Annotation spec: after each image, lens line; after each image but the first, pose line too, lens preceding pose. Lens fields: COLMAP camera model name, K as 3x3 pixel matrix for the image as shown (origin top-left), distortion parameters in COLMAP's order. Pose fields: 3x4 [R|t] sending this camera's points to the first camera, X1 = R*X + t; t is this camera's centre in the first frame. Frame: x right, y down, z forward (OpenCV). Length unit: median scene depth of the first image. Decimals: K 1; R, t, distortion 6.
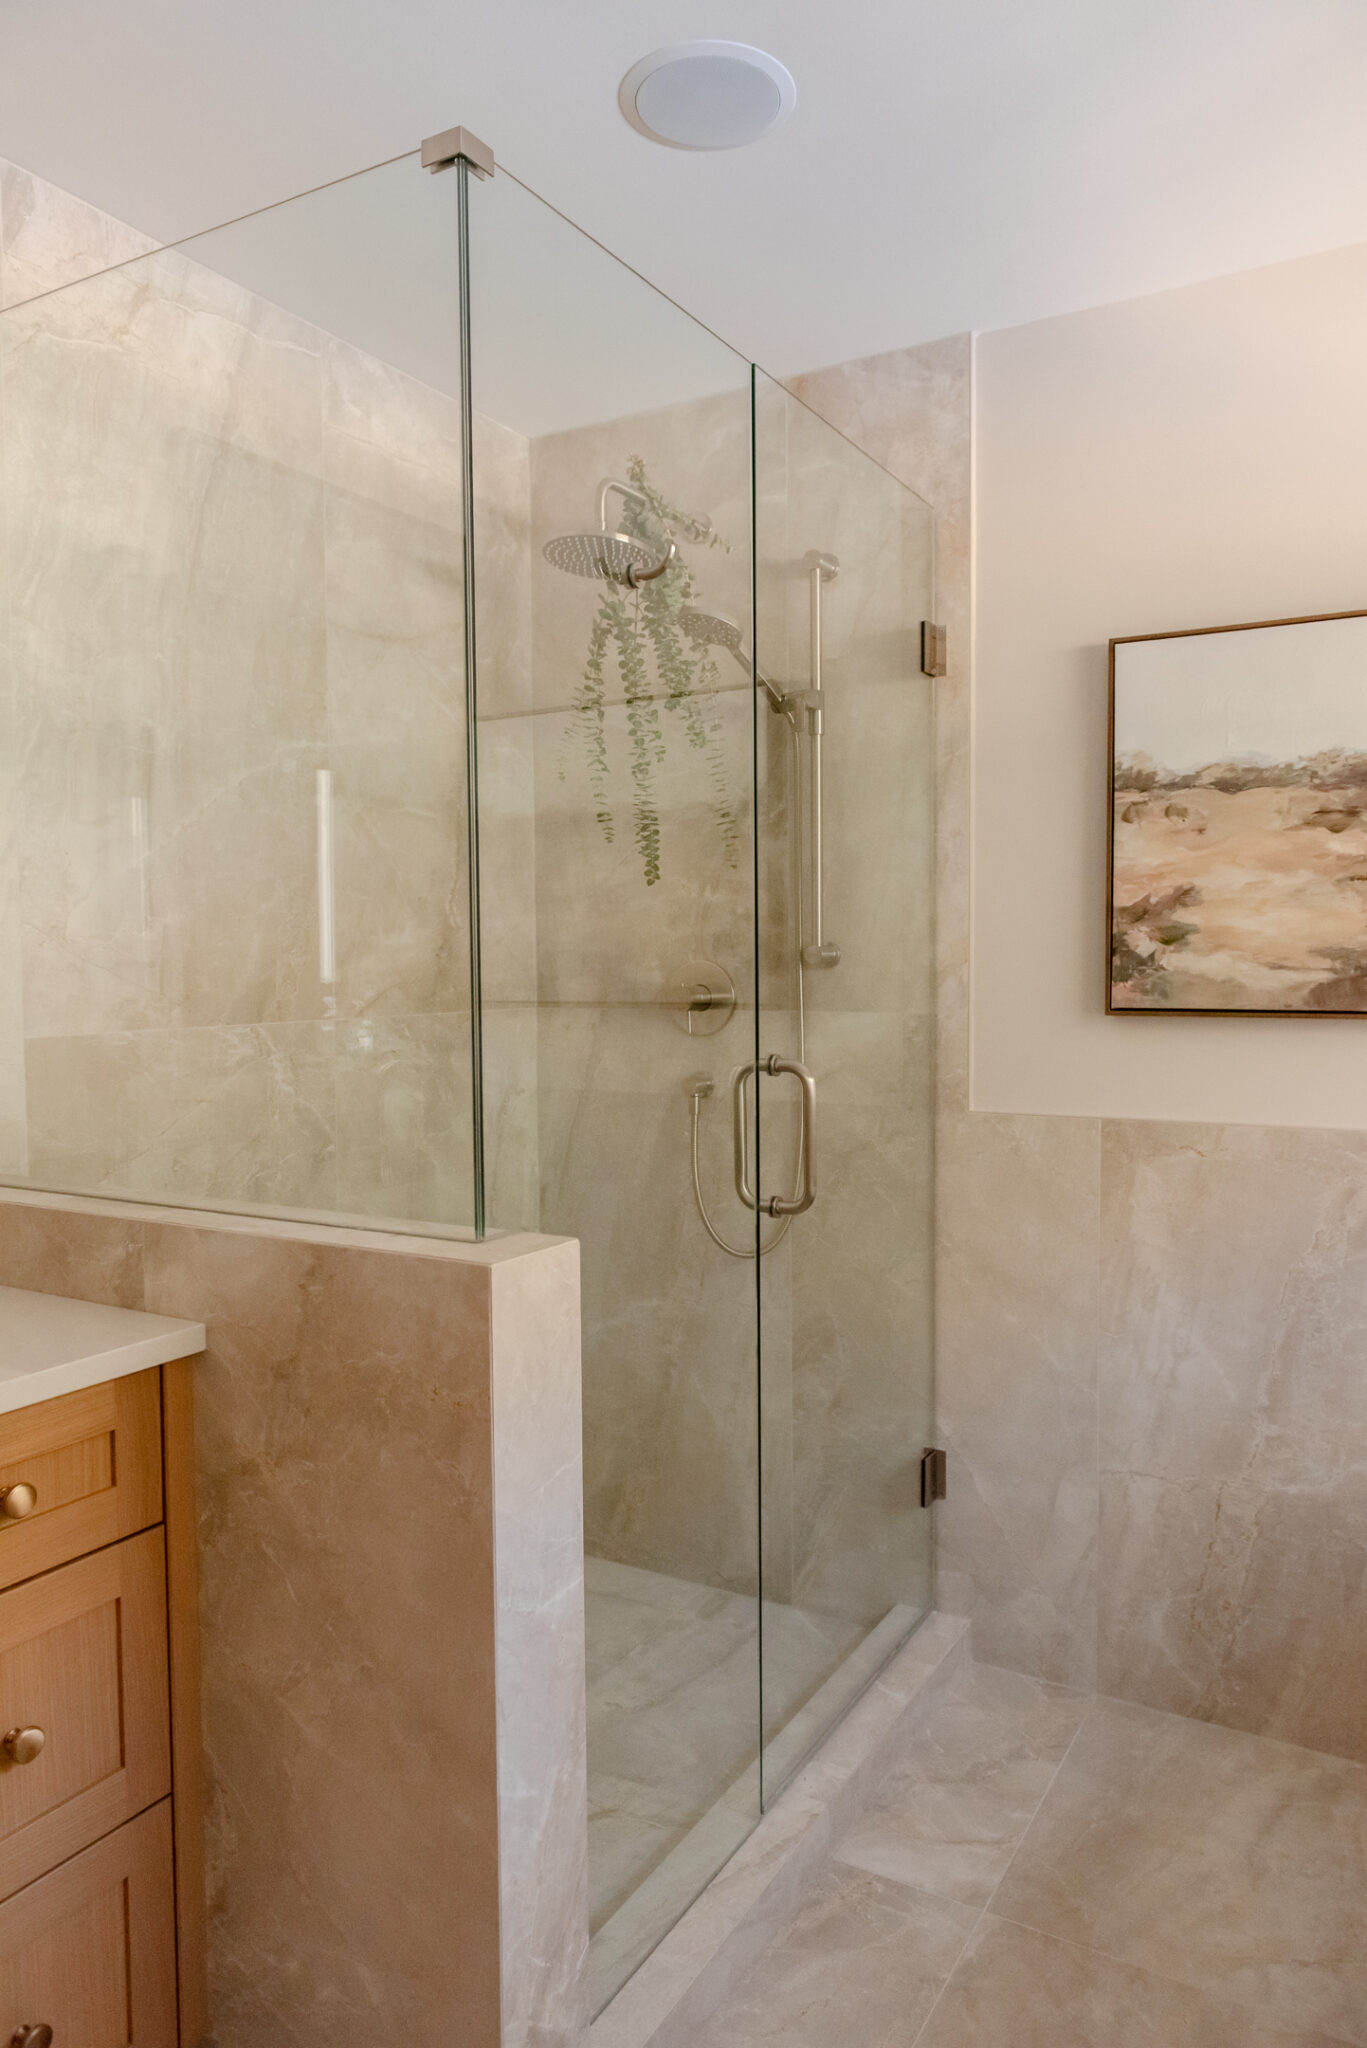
lens RADIAL K [[1396.4, 0, 701.3], [0, 1396.4, 1024.6], [0, 0, 1]] dist [0.008230, -0.001396]
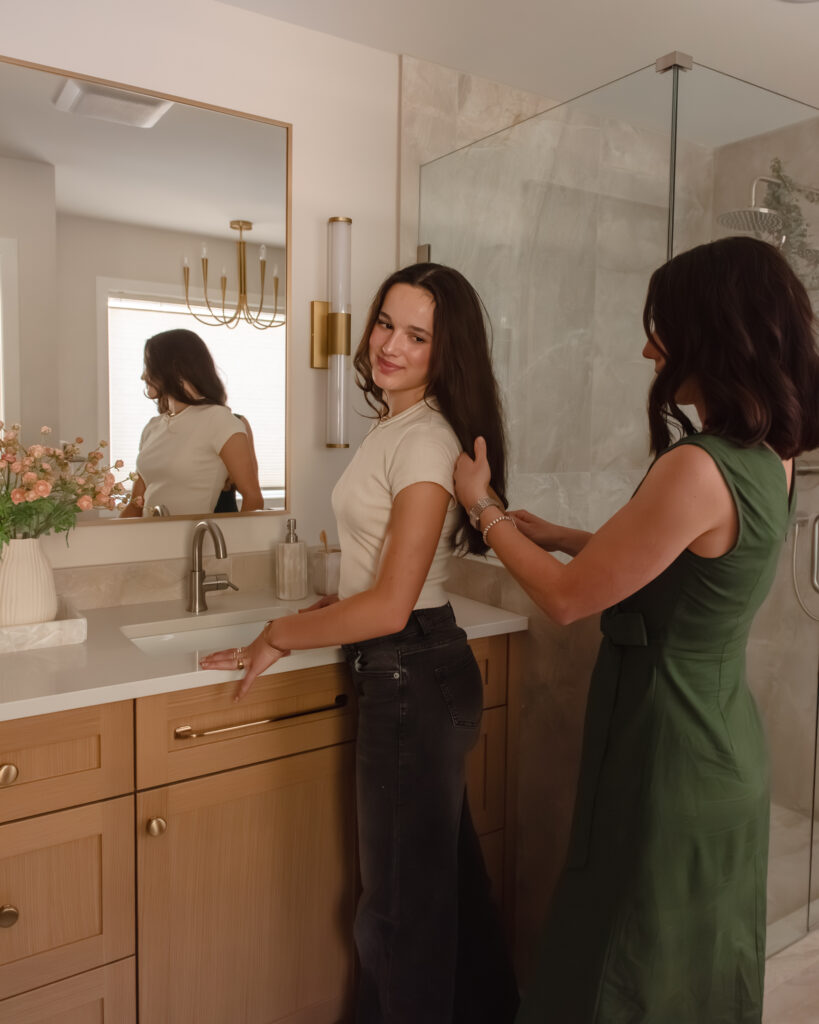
lens RADIAL K [[832.3, 0, 413.4], [0, 832.3, 473.6], [0, 0, 1]] dist [0.005496, -0.000672]
pose [[0.894688, 0.048950, -0.444001, 0.030402], [-0.041551, 0.998788, 0.026386, -0.022303], [0.444755, -0.005158, 0.895638, -0.143351]]
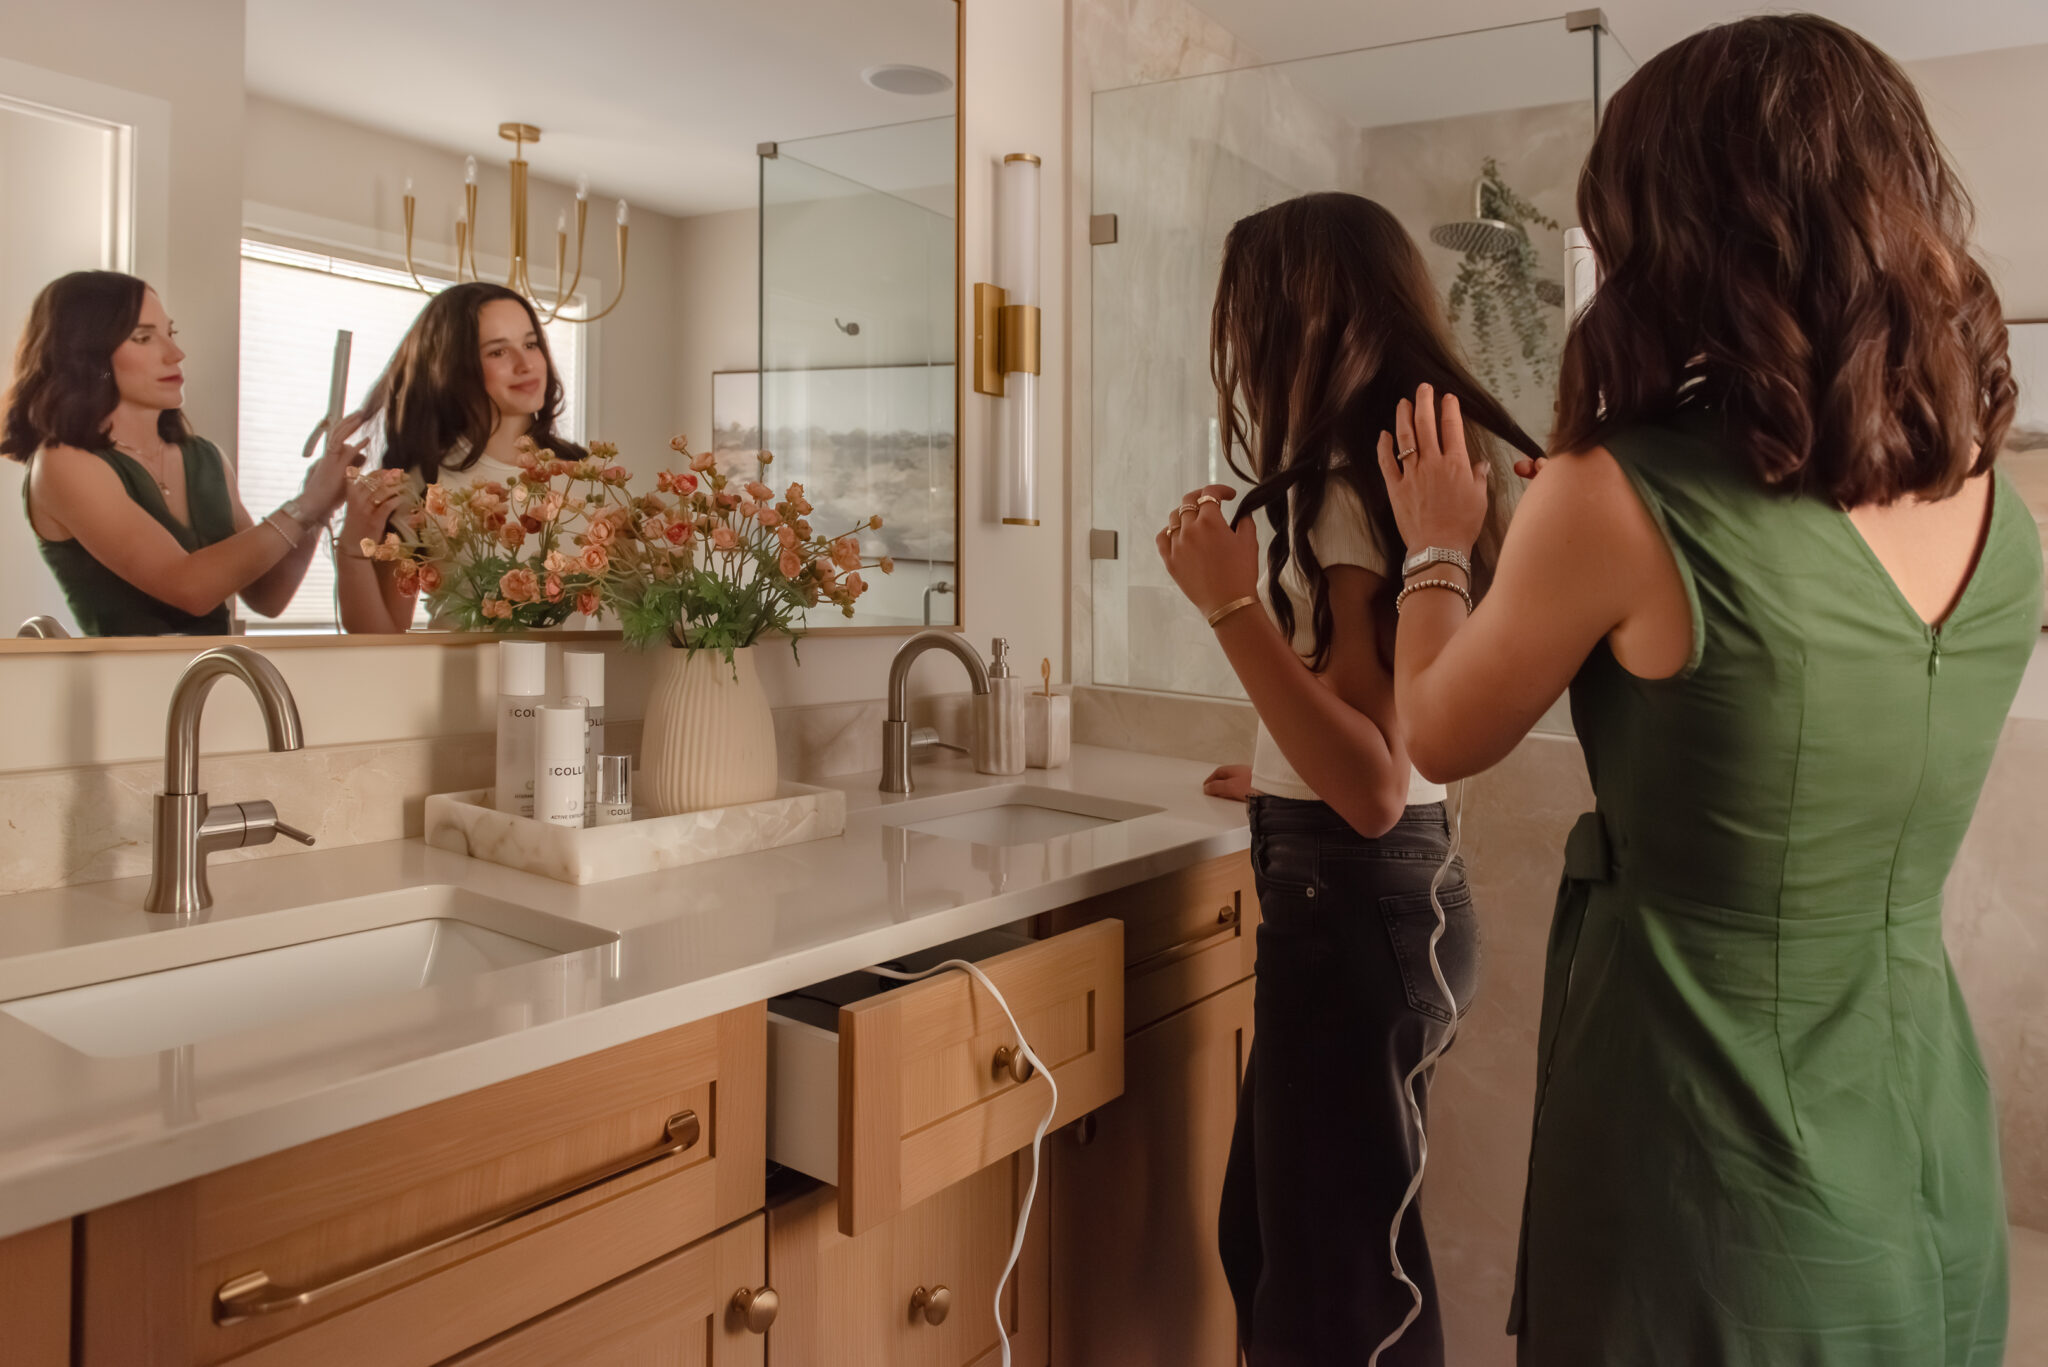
lens RADIAL K [[1494.1, 0, 1029.6], [0, 1494.1, 462.0], [0, 0, 1]] dist [-0.003398, 0.001349]
pose [[0.995664, 0.054869, -0.075123, -0.356621], [-0.063059, 0.991773, -0.111398, 0.042396], [0.068392, 0.115652, 0.990932, -0.335603]]
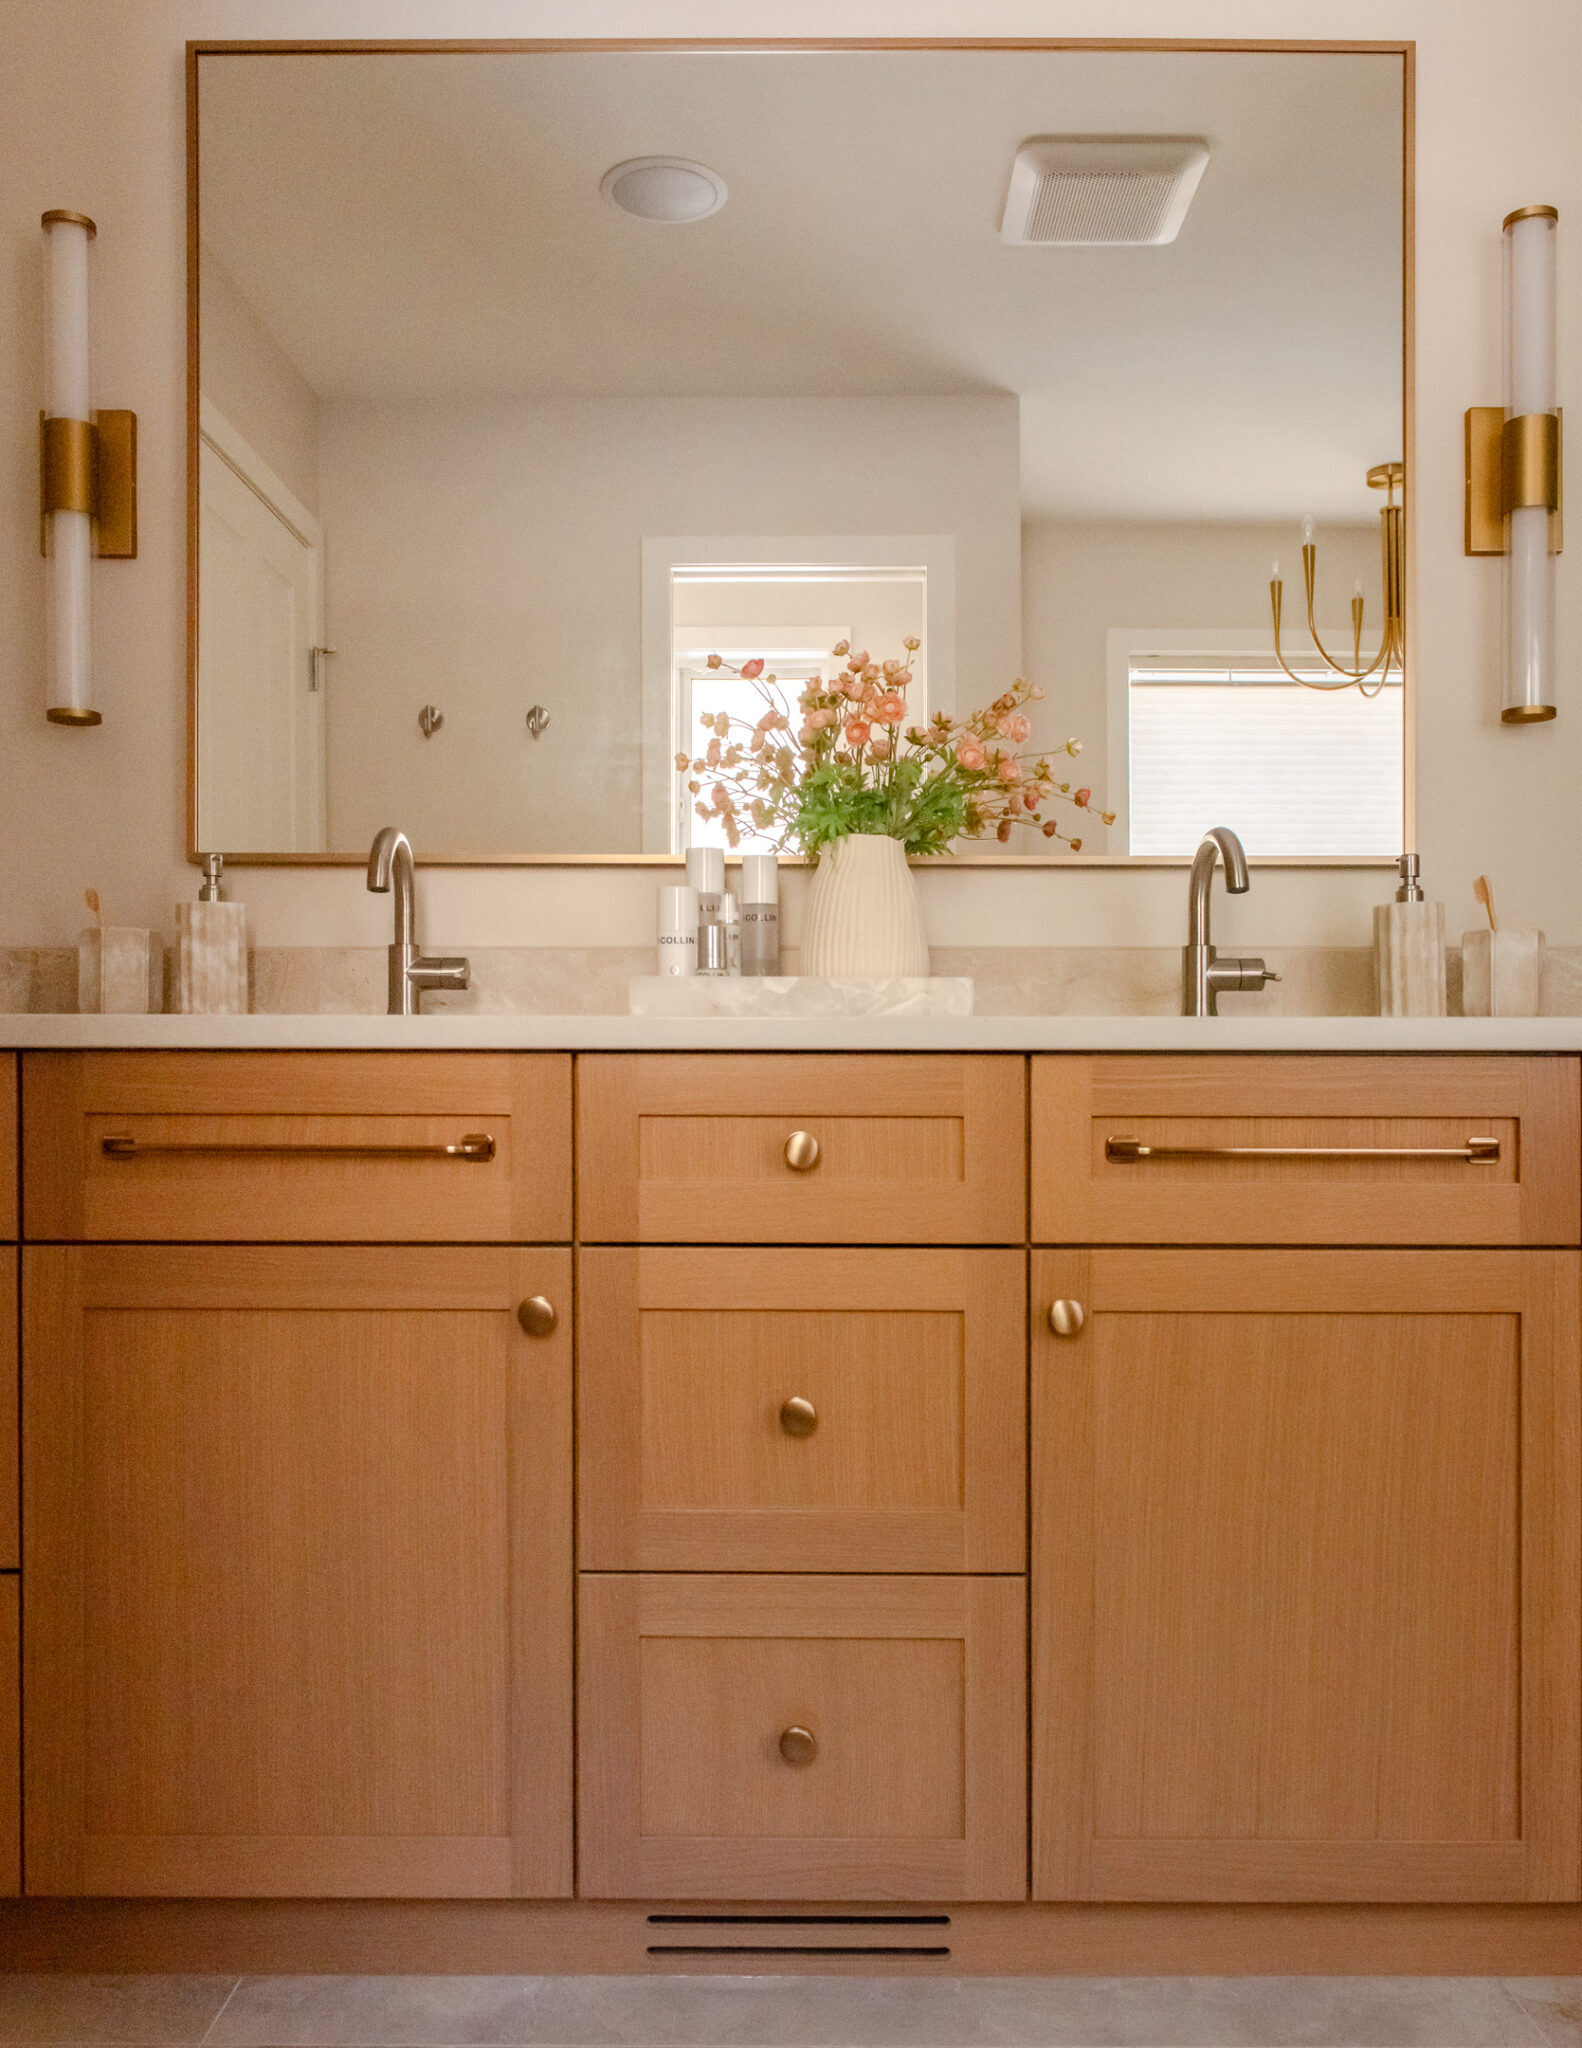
lens RADIAL K [[1676.9, 0, 778.6], [0, 1676.9, 1077.0], [0, 0, 1]] dist [0.010366, -0.024017]
pose [[0.492645, 0.011763, -0.870151, 0.088559], [-0.046495, 0.998836, -0.012821, 0.174585], [0.868988, 0.046774, 0.492618, -0.087053]]
